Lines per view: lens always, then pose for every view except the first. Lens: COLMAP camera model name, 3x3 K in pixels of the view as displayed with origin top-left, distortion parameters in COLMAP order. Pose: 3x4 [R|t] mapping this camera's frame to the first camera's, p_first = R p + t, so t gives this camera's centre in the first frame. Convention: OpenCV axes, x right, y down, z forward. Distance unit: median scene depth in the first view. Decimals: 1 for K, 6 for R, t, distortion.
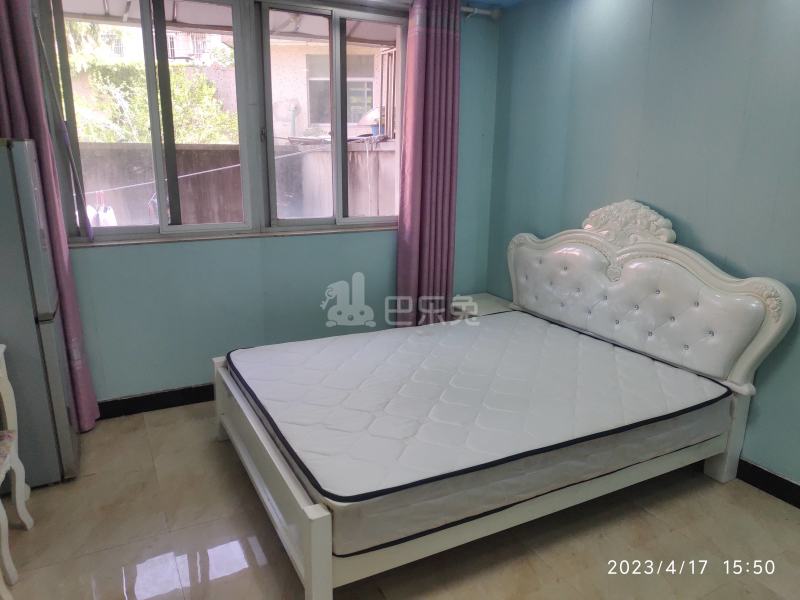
lens RADIAL K [[584.0, 0, 400.0], [0, 584.0, 300.0], [0, 0, 1]] dist [-0.002621, -0.003811]
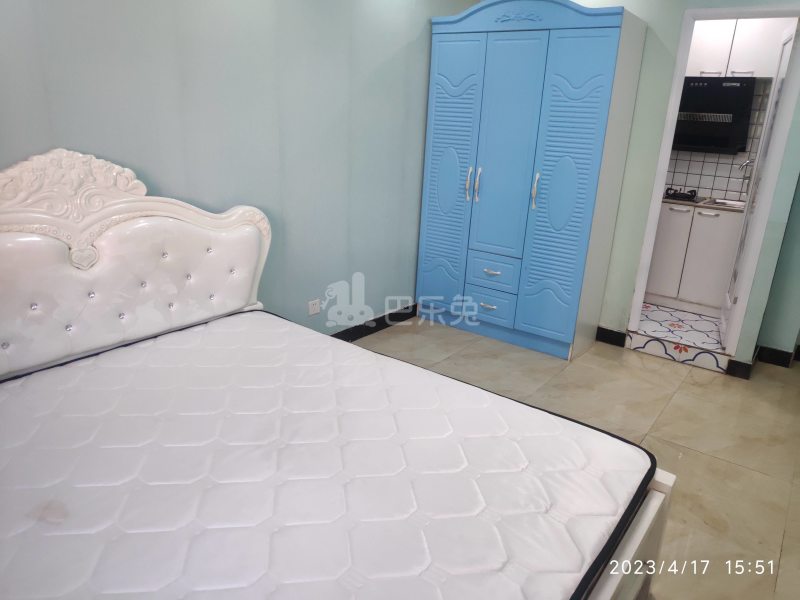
lens RADIAL K [[584.0, 0, 400.0], [0, 584.0, 300.0], [0, 0, 1]] dist [-0.002621, -0.003811]
pose [[-0.431429, -0.298588, 0.851302, -0.238123], [0.169807, 0.899896, 0.401688, -0.127601], [-0.886022, 0.317856, -0.337539, 0.542768]]
